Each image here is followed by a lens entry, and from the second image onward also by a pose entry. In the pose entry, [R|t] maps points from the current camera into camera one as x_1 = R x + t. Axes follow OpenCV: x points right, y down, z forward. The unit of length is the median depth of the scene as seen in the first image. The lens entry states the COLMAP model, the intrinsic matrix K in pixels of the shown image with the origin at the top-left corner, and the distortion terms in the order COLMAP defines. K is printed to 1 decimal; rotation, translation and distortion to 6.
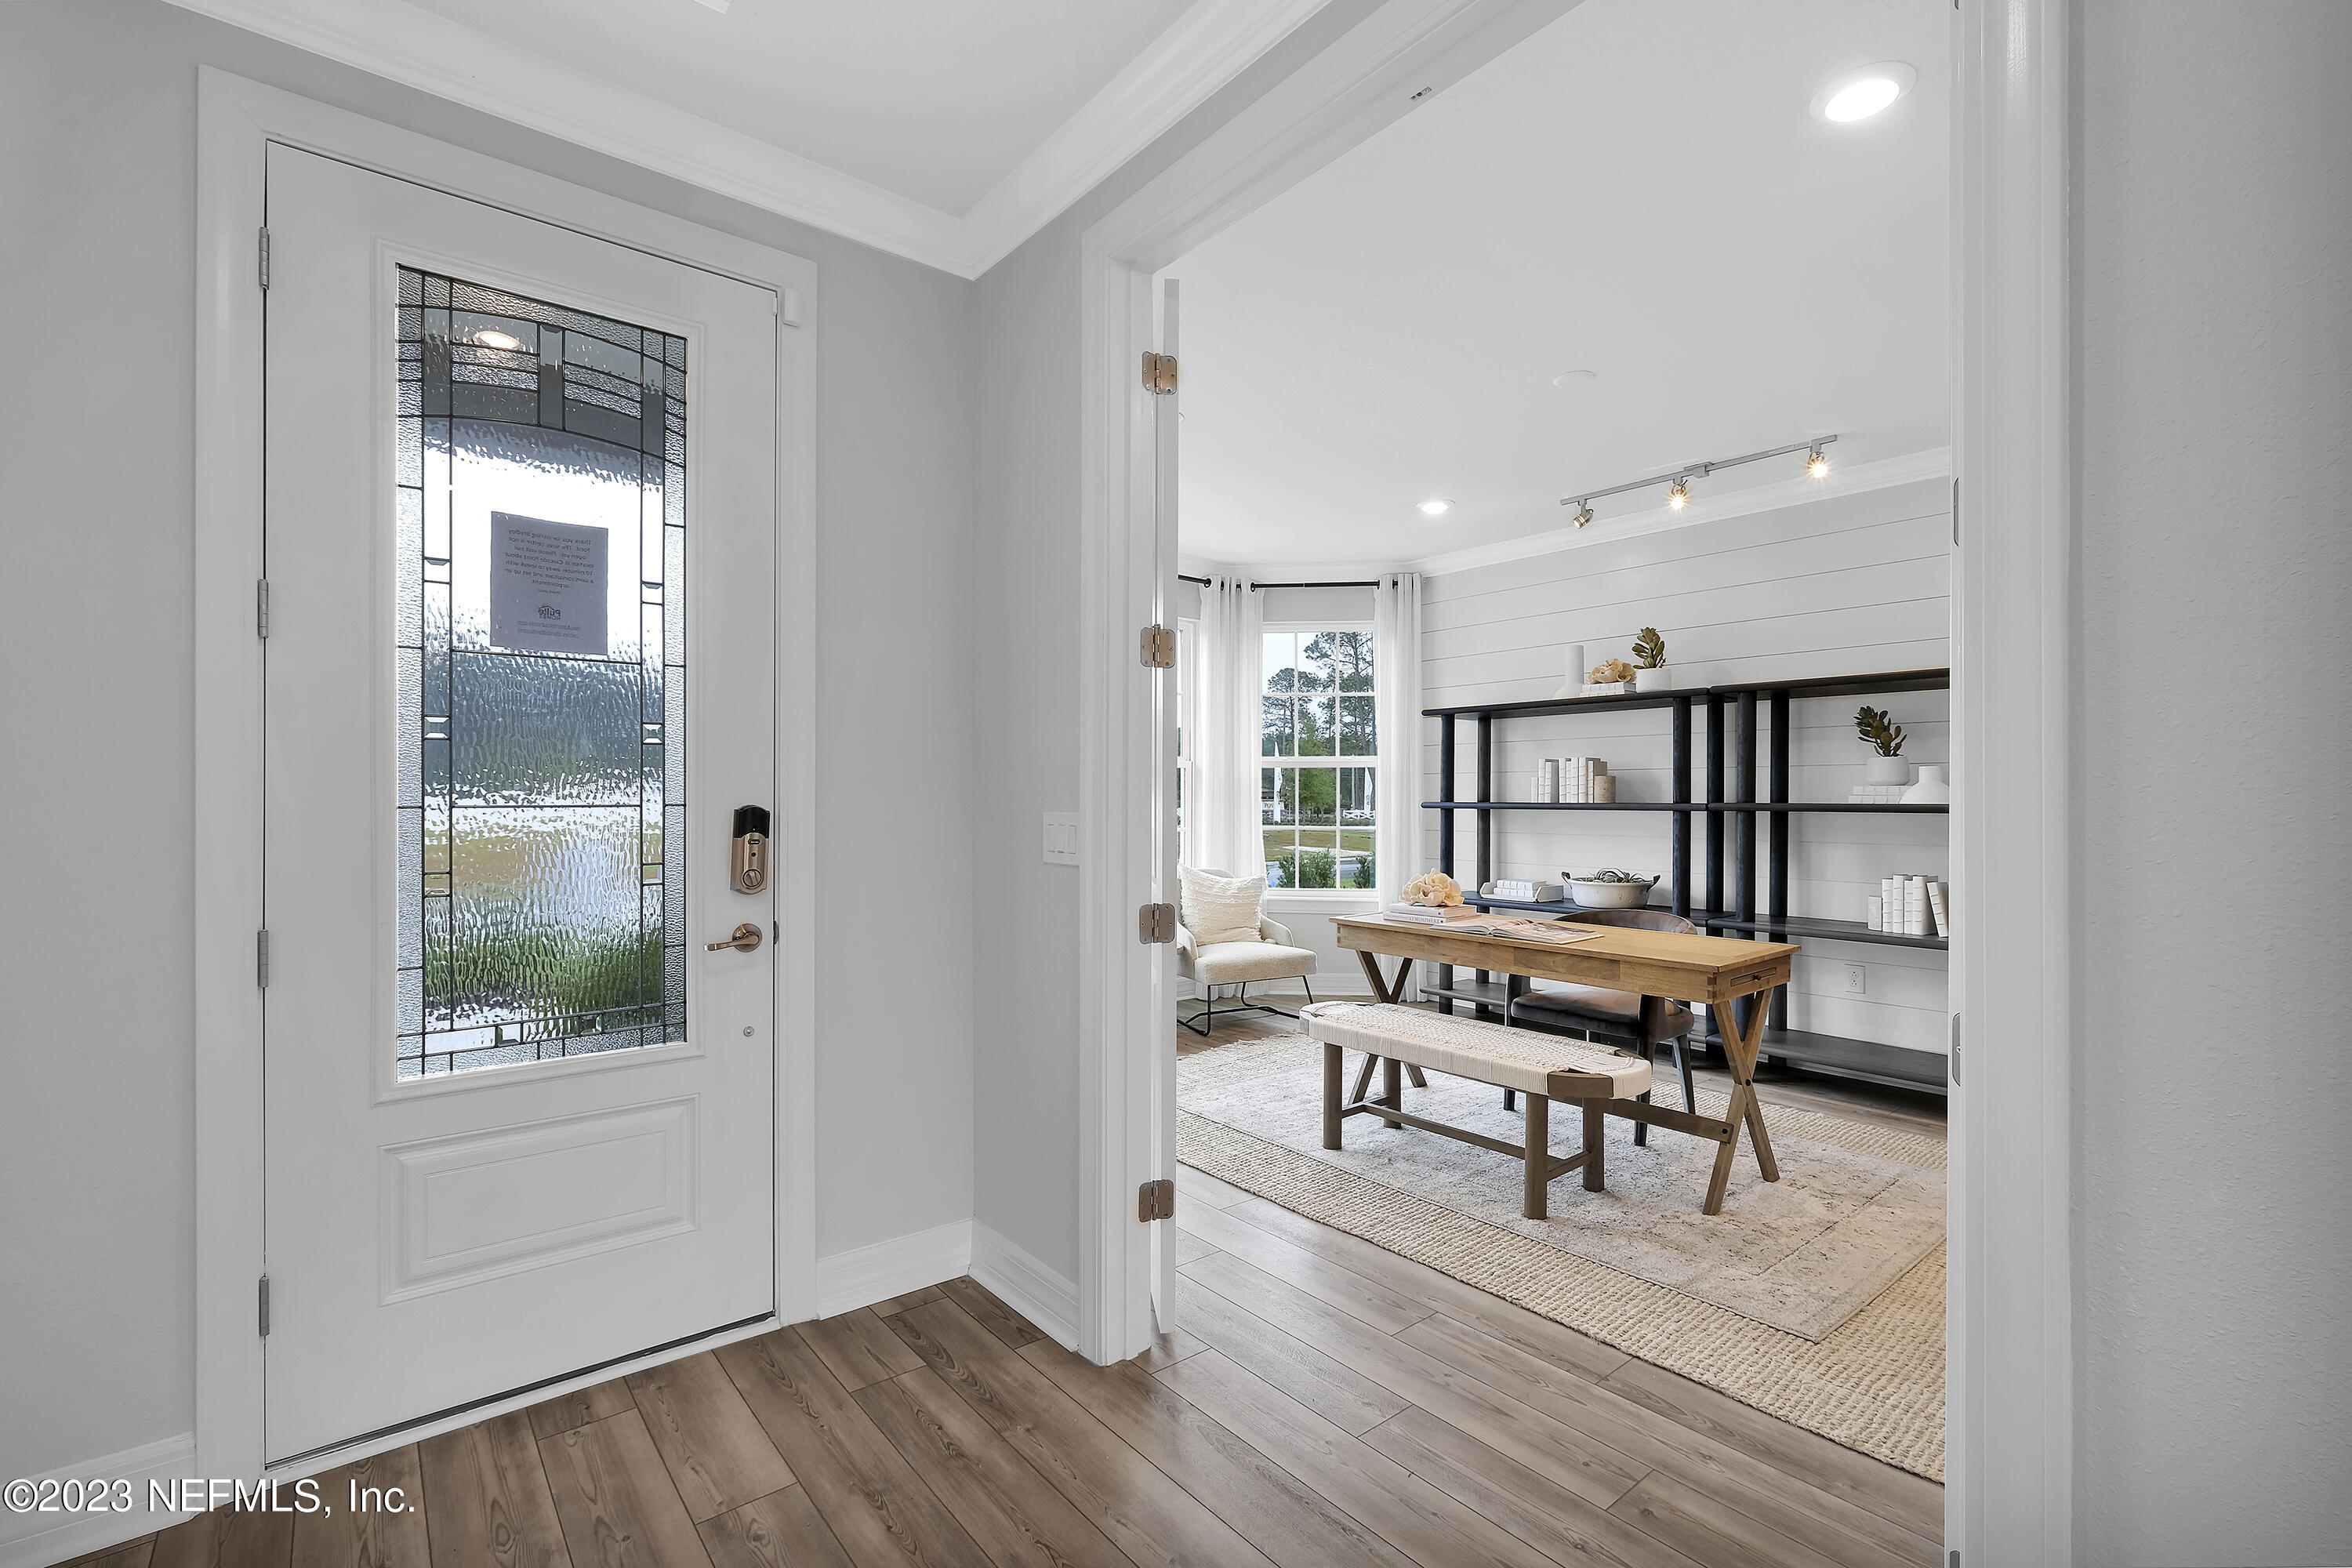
lens RADIAL K [[1023.4, 0, 1179.8], [0, 1023.4, 793.0], [0, 0, 1]] dist [-0.002915, -0.000489]
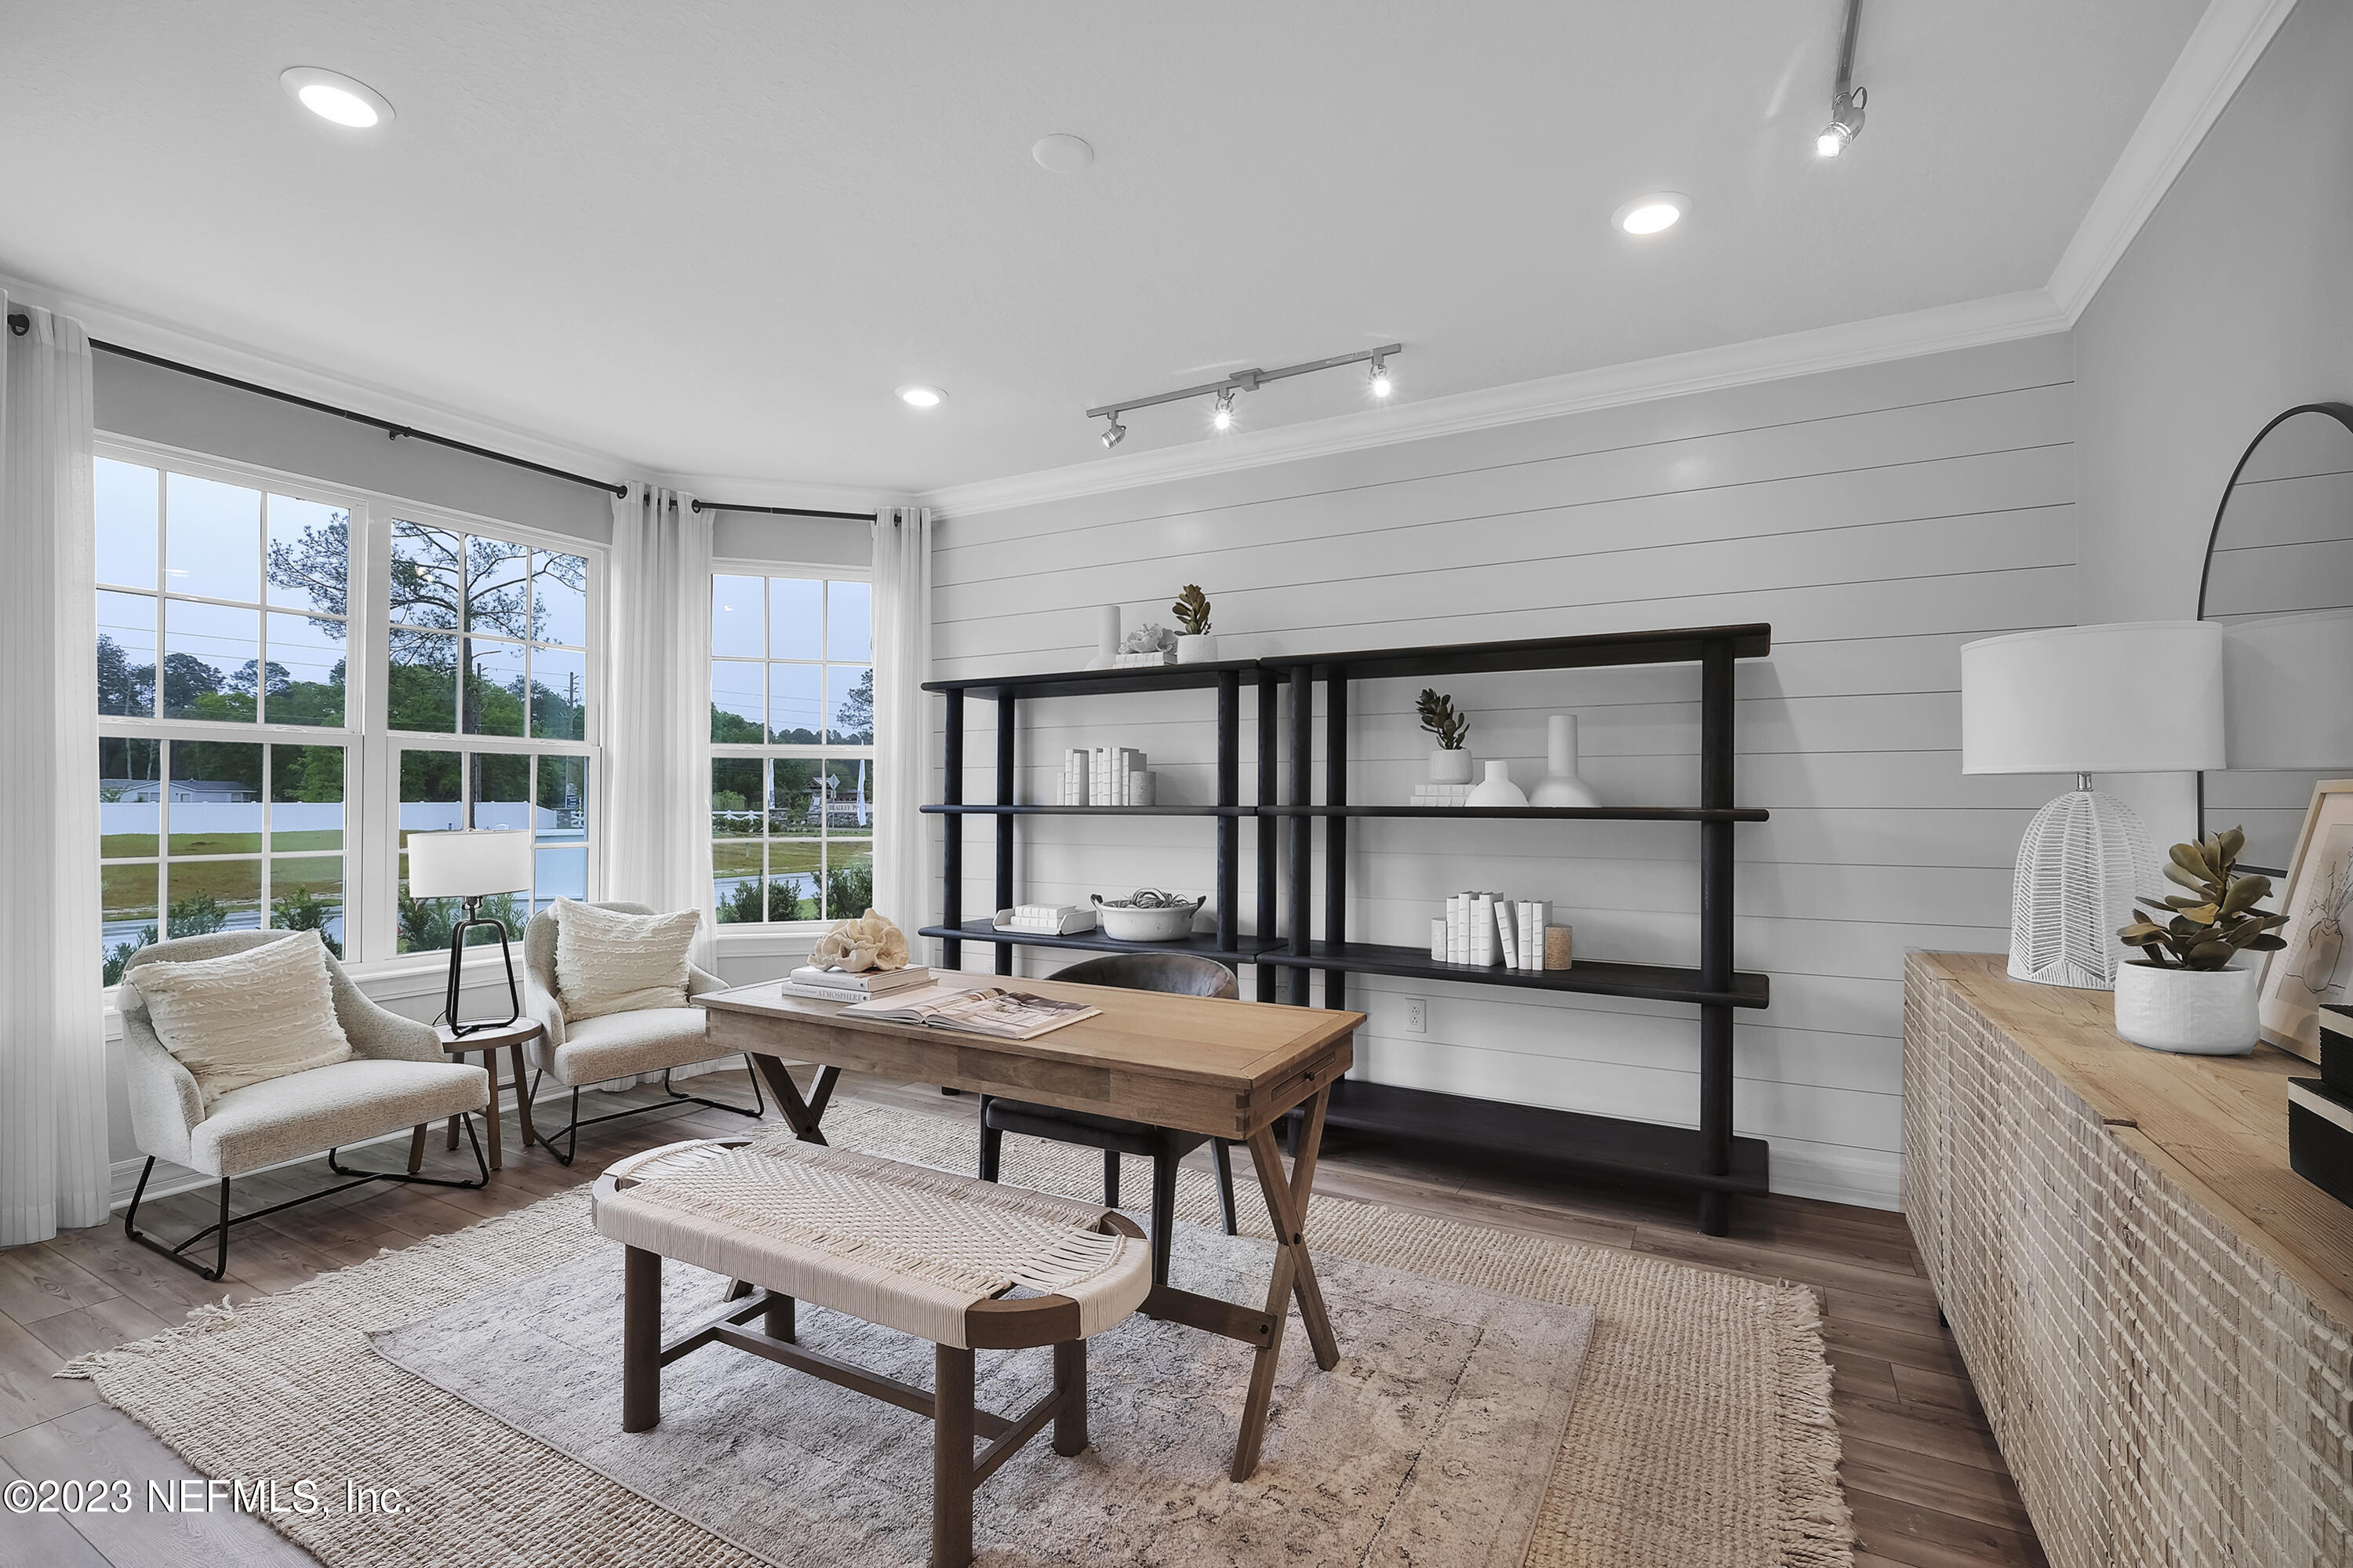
lens RADIAL K [[1023.9, 0, 1168.5], [0, 1023.9, 797.0], [0, 0, 1]] dist [-0.002915, -0.000489]
pose [[0.931473, 0.000536, 0.363810, 0.165981], [-0.001322, 0.999997, 0.001911, 0.001709], [-0.363808, -0.002261, 0.931471, 0.290515]]
